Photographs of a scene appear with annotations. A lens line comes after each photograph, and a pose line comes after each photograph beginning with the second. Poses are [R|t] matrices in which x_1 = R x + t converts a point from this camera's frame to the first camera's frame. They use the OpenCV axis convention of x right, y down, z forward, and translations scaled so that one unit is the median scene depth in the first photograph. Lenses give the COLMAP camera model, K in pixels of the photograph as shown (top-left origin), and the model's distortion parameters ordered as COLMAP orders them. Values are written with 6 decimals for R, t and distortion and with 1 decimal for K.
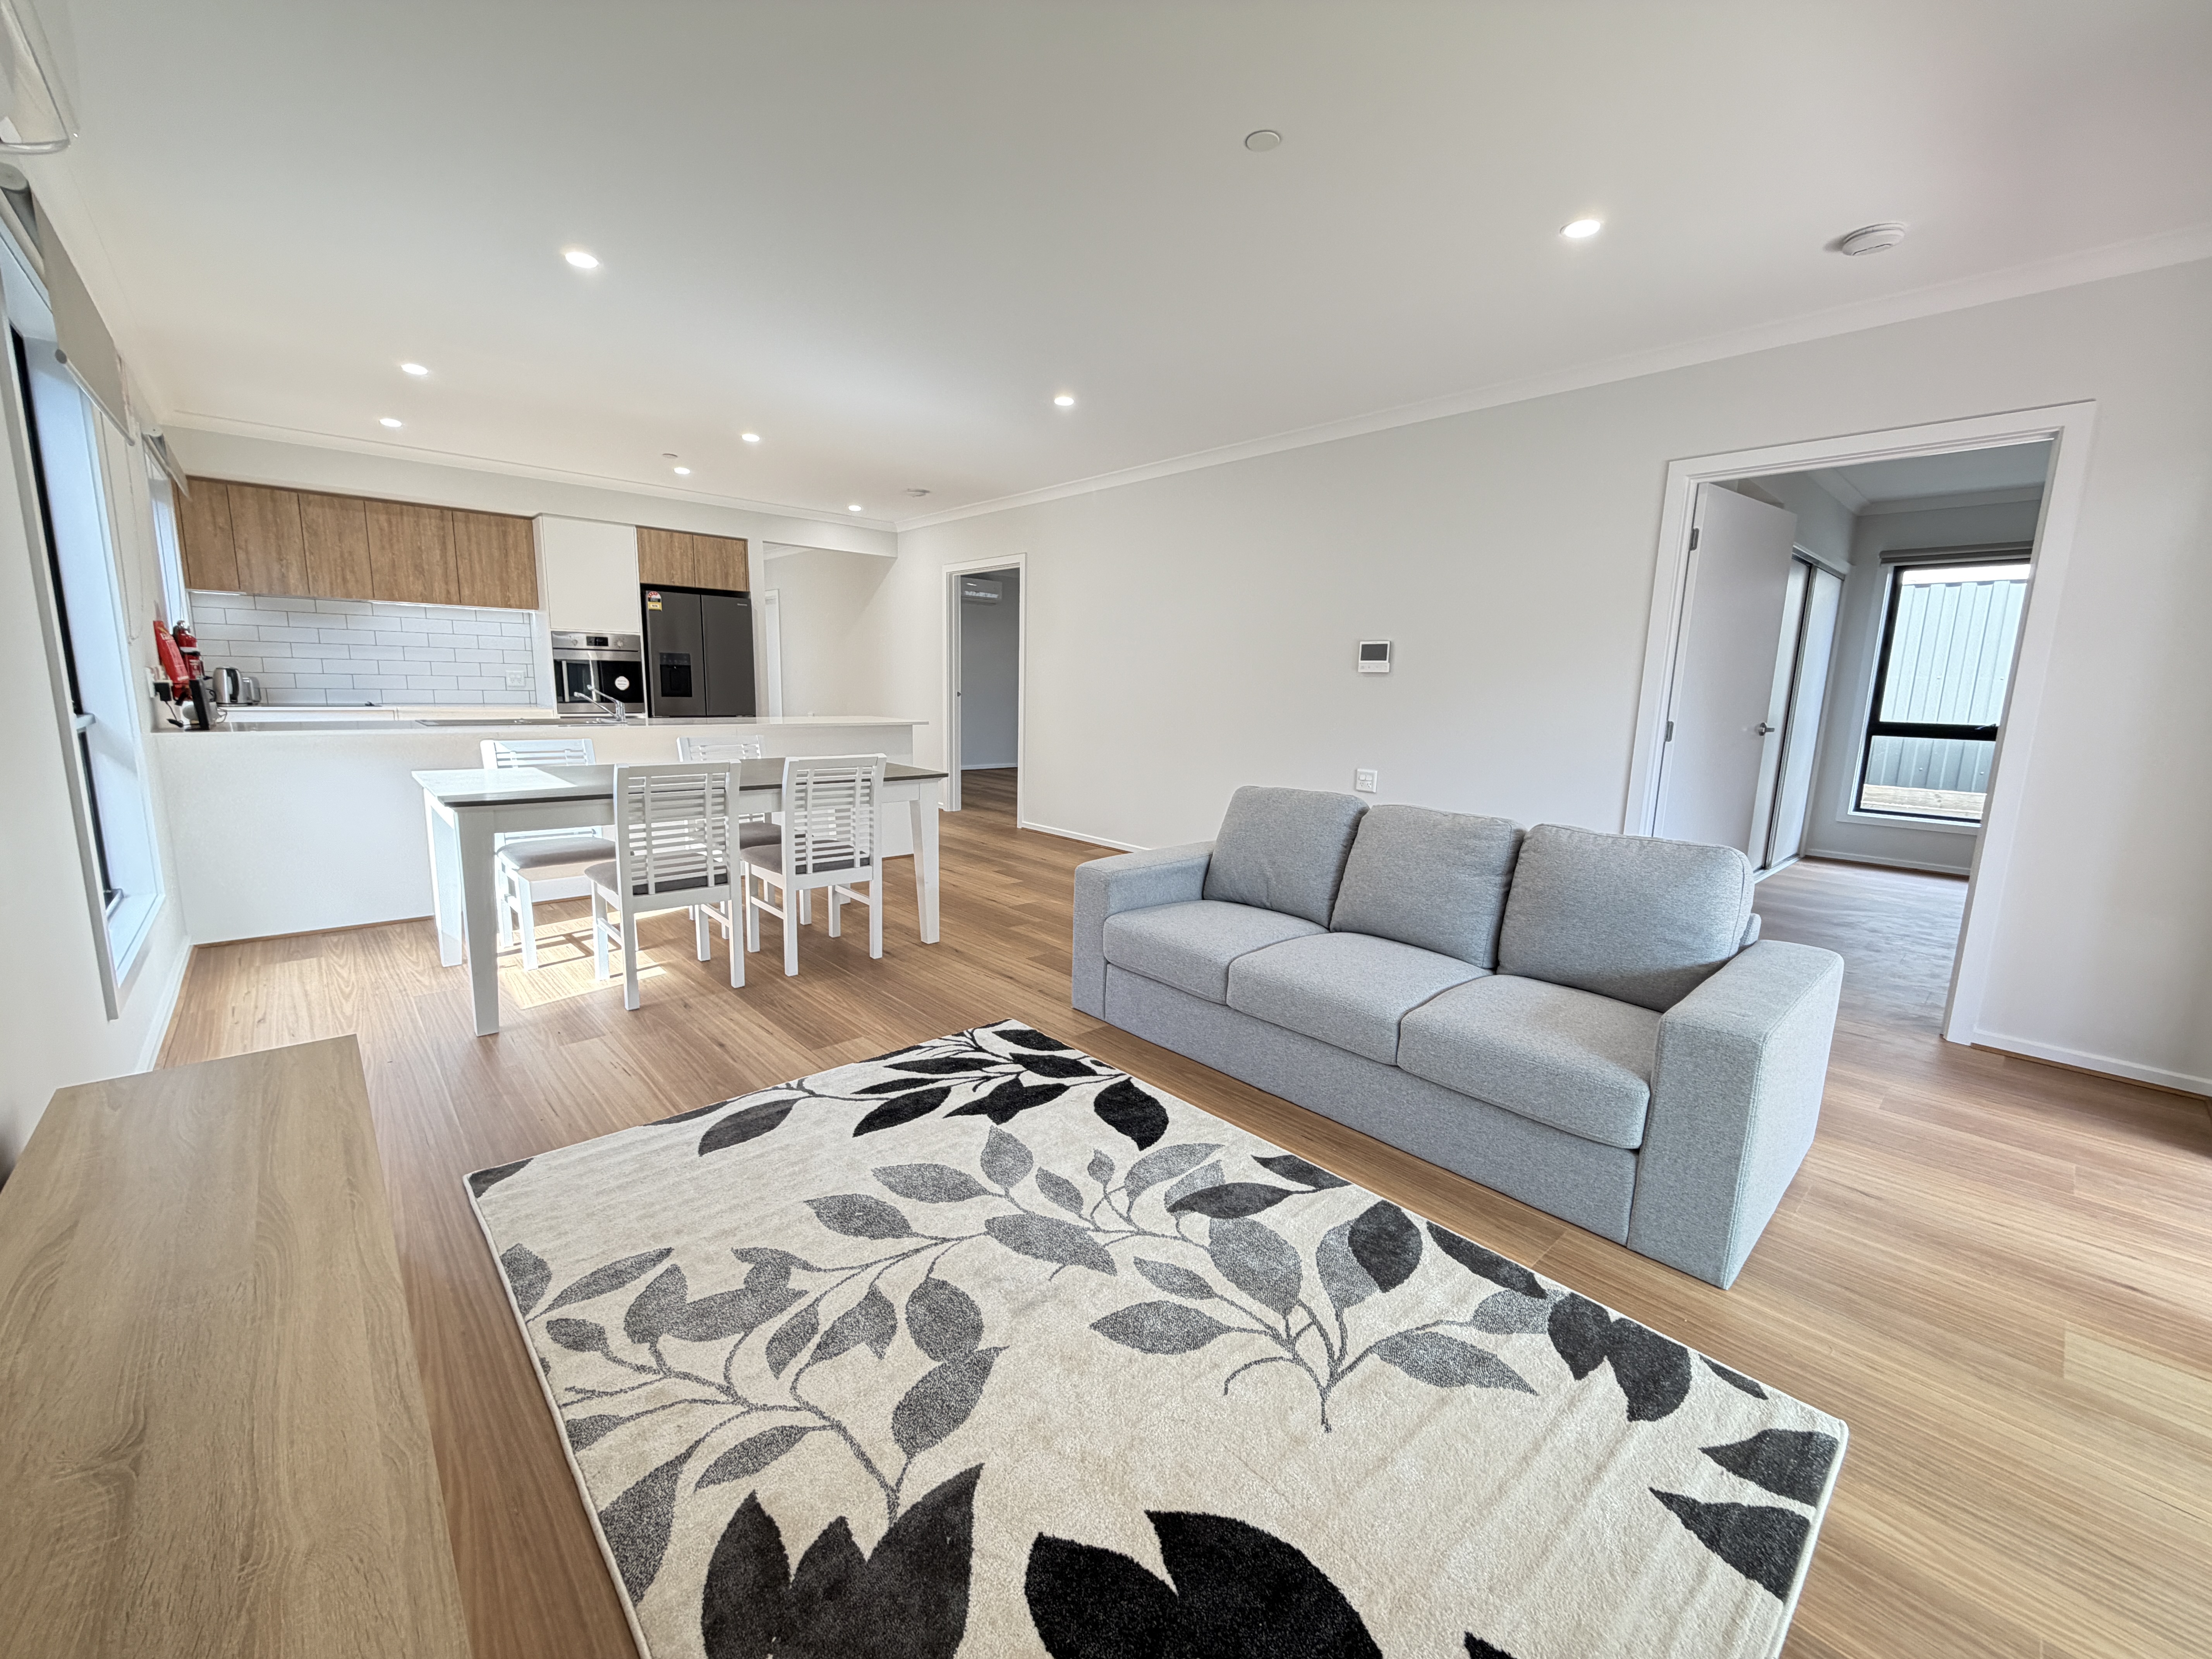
lens RADIAL K [[882.3, 0, 1099.7], [0, 882.3, 828.2], [0, 0, 1]] dist [0.000183, -0.000111]
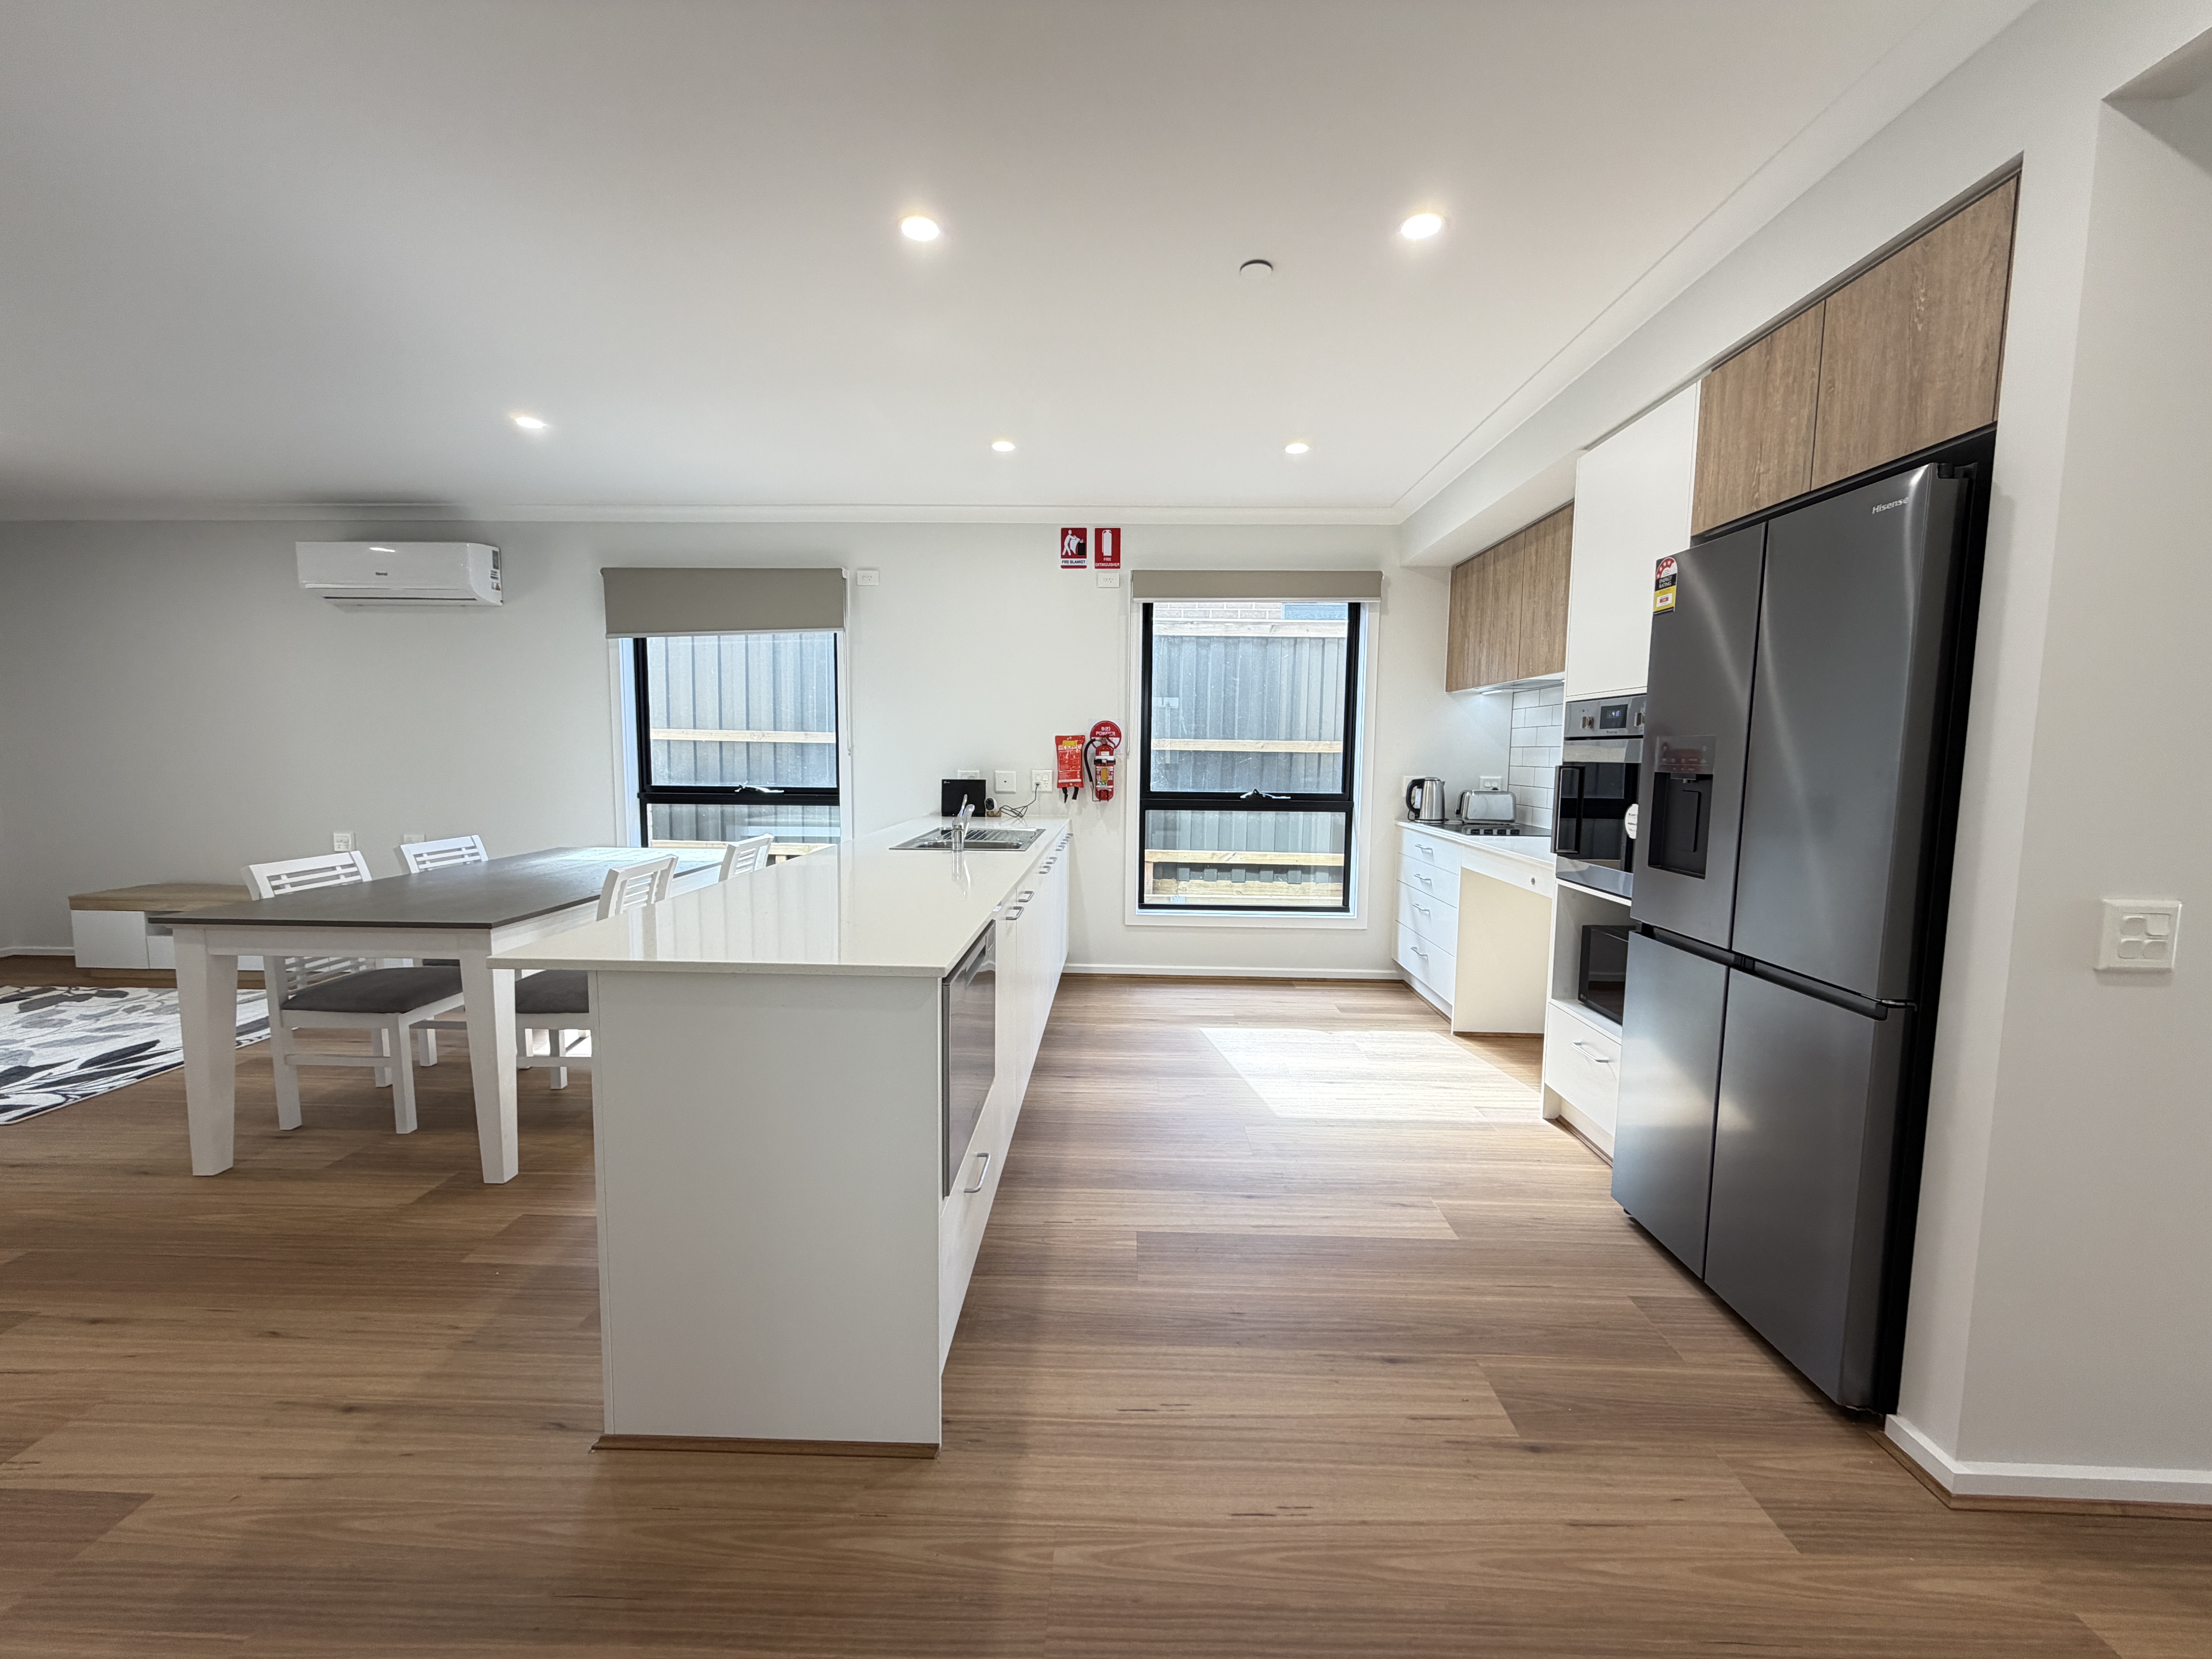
lens RADIAL K [[882.3, 0, 1099.7], [0, 882.3, 828.2], [0, 0, 1]] dist [0.000183, -0.000111]
pose [[-0.695844, 0.032309, -0.717466, -0.131753], [-0.145565, 0.971909, 0.184944, -0.234165], [0.703287, 0.233130, -0.671594, 1.290761]]
